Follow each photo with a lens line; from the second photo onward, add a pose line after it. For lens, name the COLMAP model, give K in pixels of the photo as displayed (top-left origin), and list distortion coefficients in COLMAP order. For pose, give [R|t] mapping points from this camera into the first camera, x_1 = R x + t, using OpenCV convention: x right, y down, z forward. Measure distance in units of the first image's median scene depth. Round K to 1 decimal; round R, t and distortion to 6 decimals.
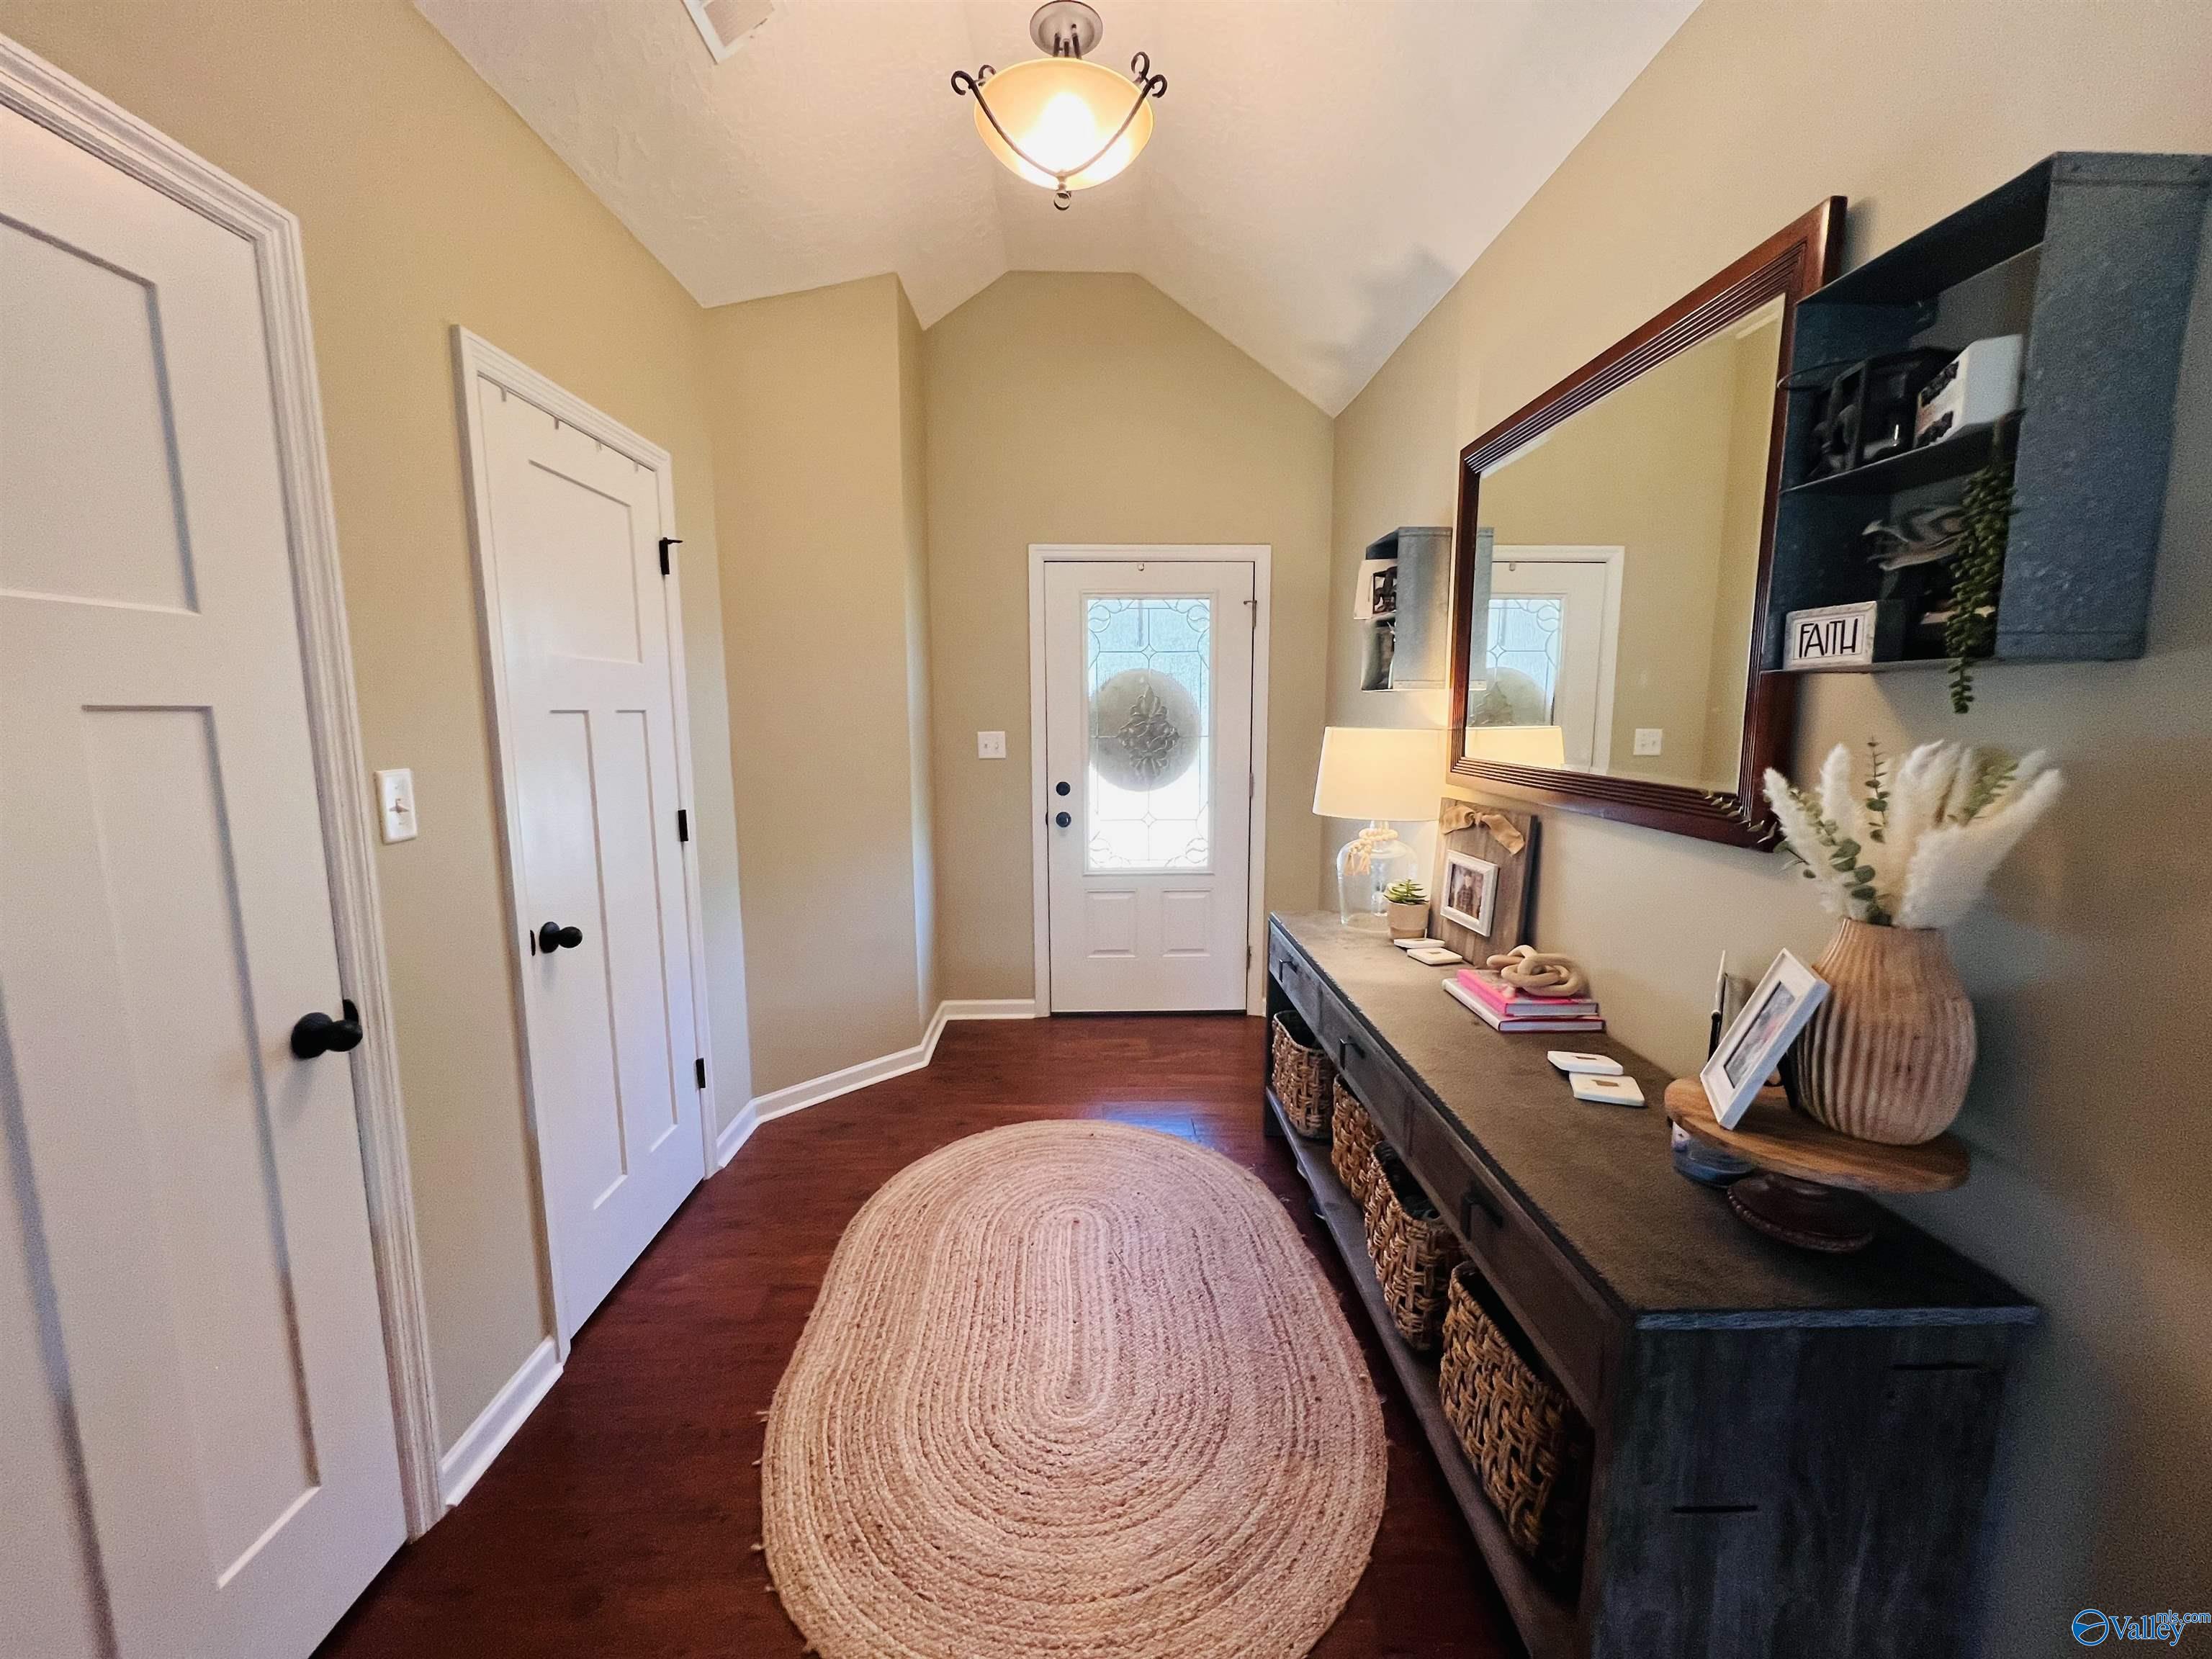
lens RADIAL K [[884.1, 0, 1109.5], [0, 884.1, 827.6], [0, 0, 1]] dist [-0.000937, -0.000128]
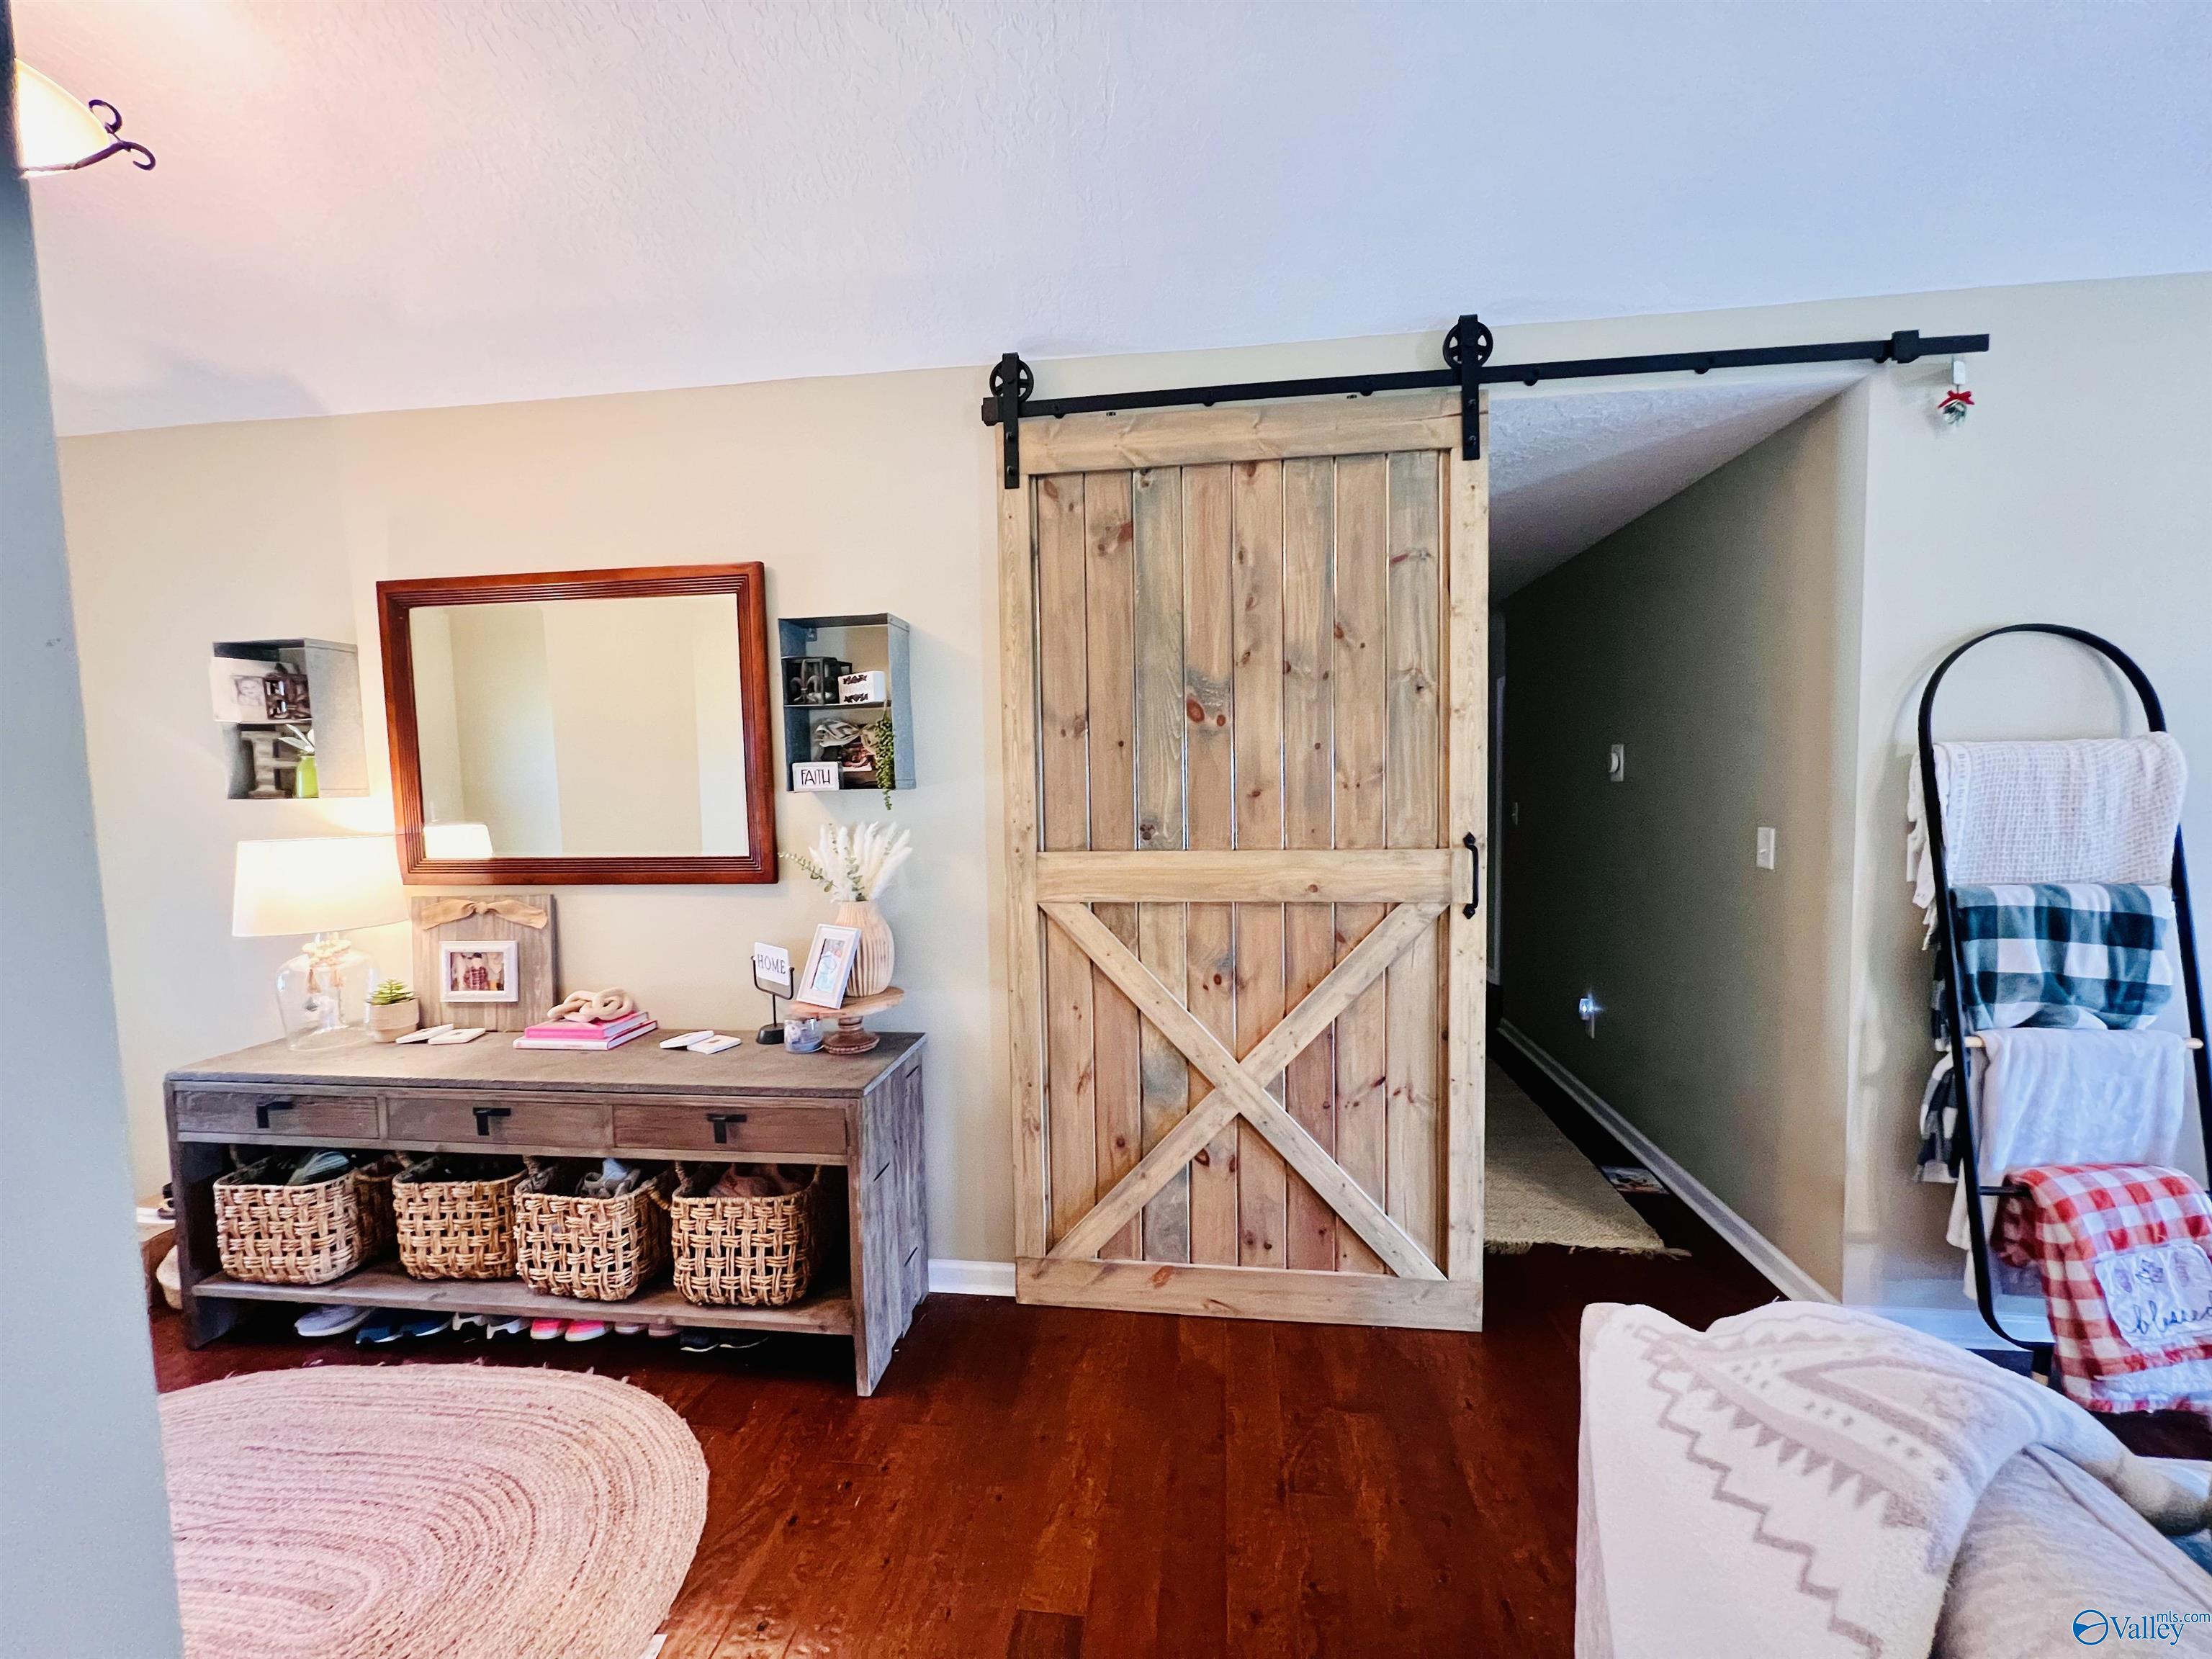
lens RADIAL K [[884.1, 0, 1109.5], [0, 884.1, 827.6], [0, 0, 1]] dist [-0.000937, -0.000128]
pose [[0.151311, -0.066472, 0.986249, -0.608076], [0.153529, 0.987209, 0.042982, -0.037021], [-0.976491, 0.144915, 0.159581, -0.013424]]
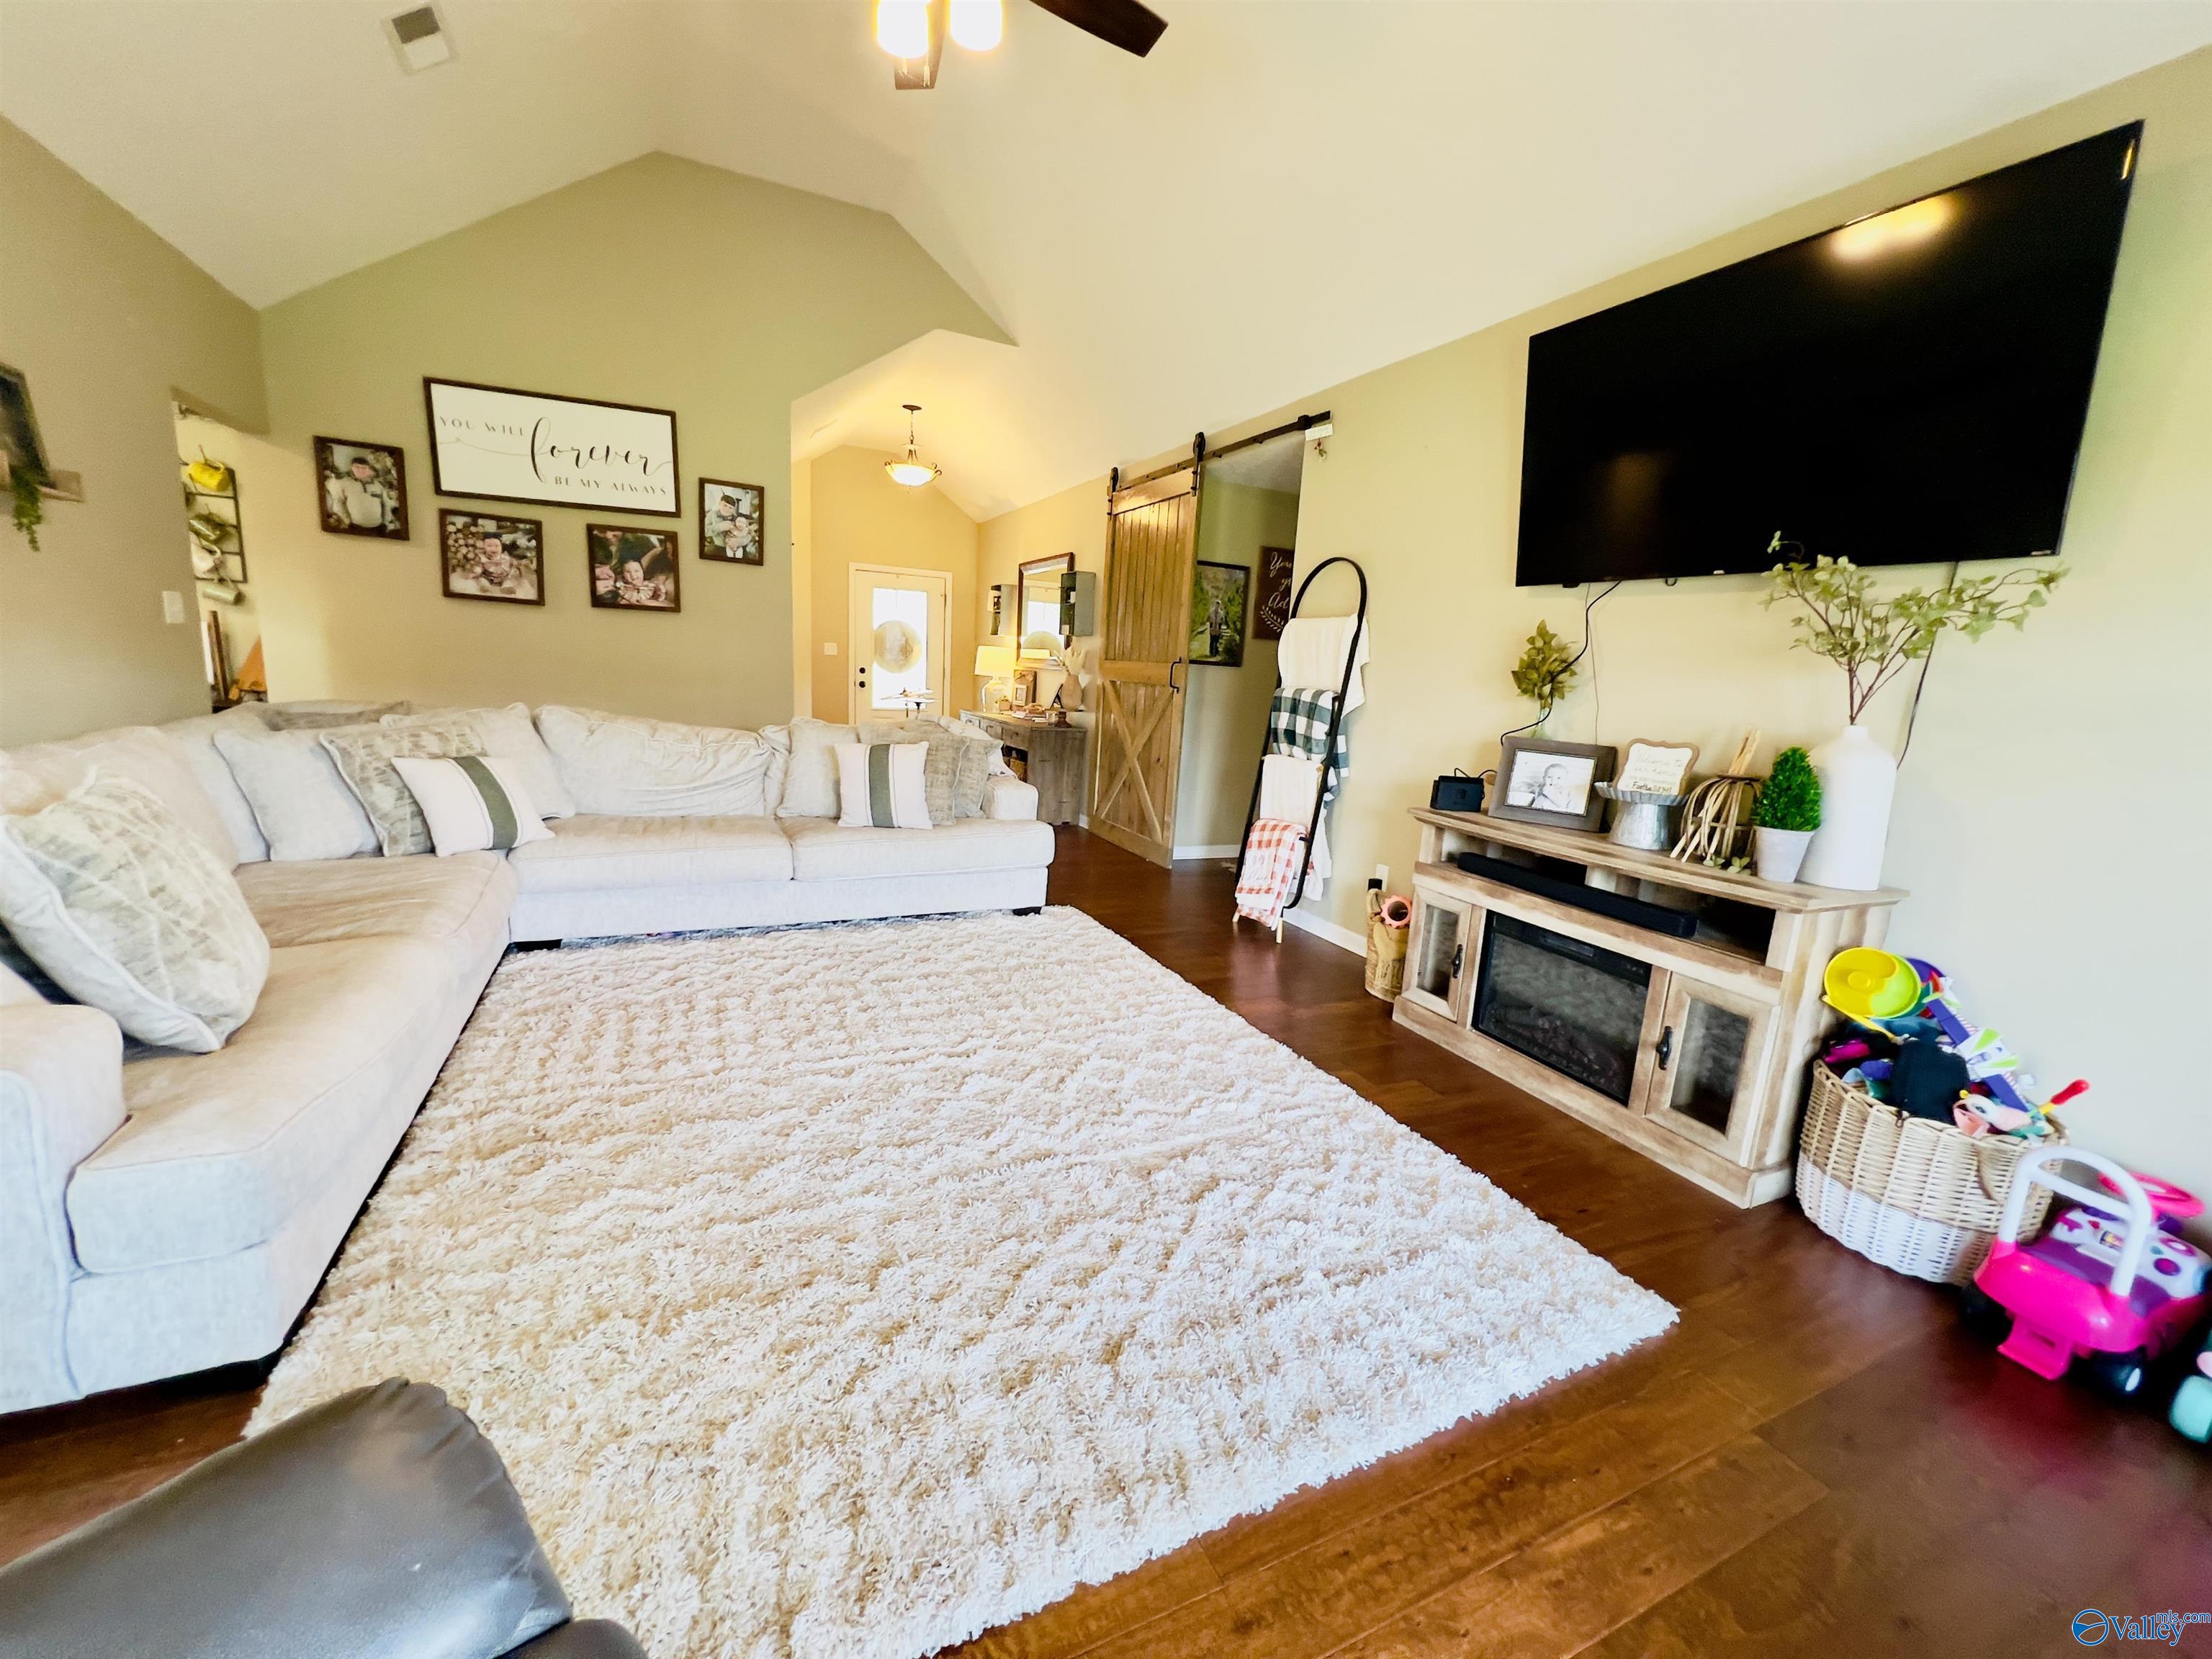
lens RADIAL K [[885.9, 0, 1114.7], [0, 885.9, 830.7], [0, 0, 1]] dist [-0.000487, -0.000023]
pose [[0.912229, -0.023493, 0.409007, -0.715592], [-0.001311, 0.998182, 0.060259, 0.408567], [-0.409679, -0.055506, 0.910540, -2.436254]]
